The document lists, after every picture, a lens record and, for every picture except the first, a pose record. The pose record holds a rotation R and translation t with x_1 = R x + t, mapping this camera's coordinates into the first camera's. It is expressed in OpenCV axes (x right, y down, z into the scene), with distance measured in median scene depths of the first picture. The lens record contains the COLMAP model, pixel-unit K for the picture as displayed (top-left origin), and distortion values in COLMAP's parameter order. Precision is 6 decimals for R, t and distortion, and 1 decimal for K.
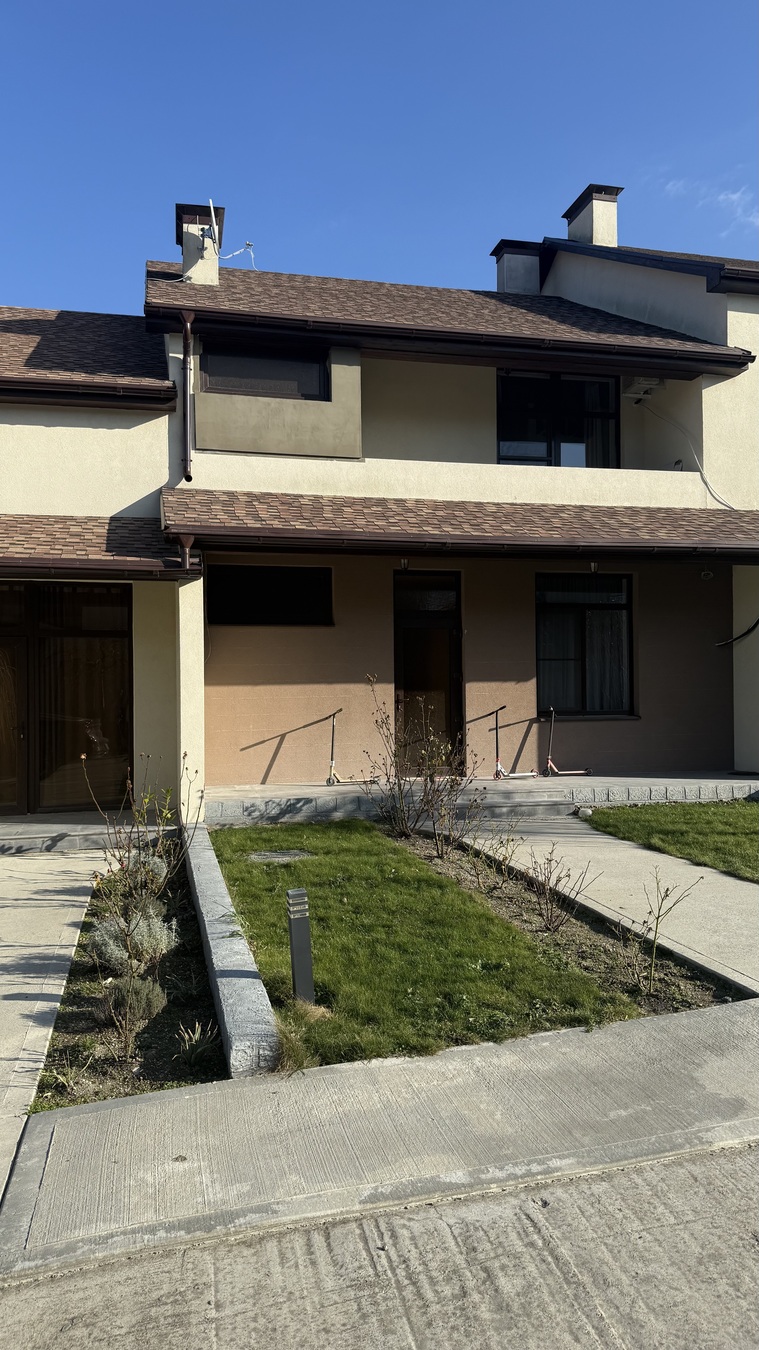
lens RADIAL K [[973.4, 0, 379.5], [0, 973.4, 675.0], [0, 0, 1]] dist [0.144723, -0.245265]
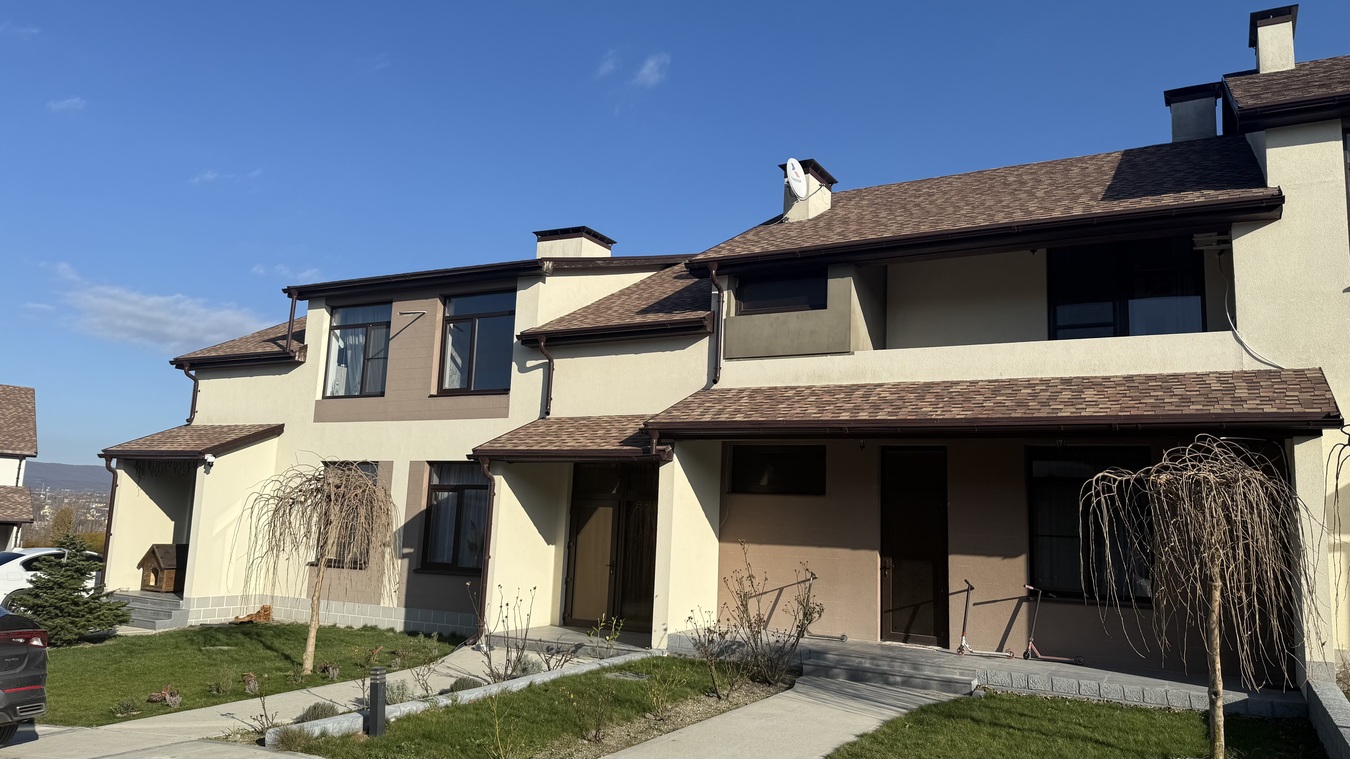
lens RADIAL K [[973.4, 0, 644.3], [0, 973.4, 353.6], [0, 0, 1]] dist [0.144723, -0.245265]
pose [[0.712608, -0.081649, -0.696795, 0.625631], [-0.035957, 0.987649, -0.152504, -0.032252], [0.700641, 0.133730, 0.700870, 0.007239]]
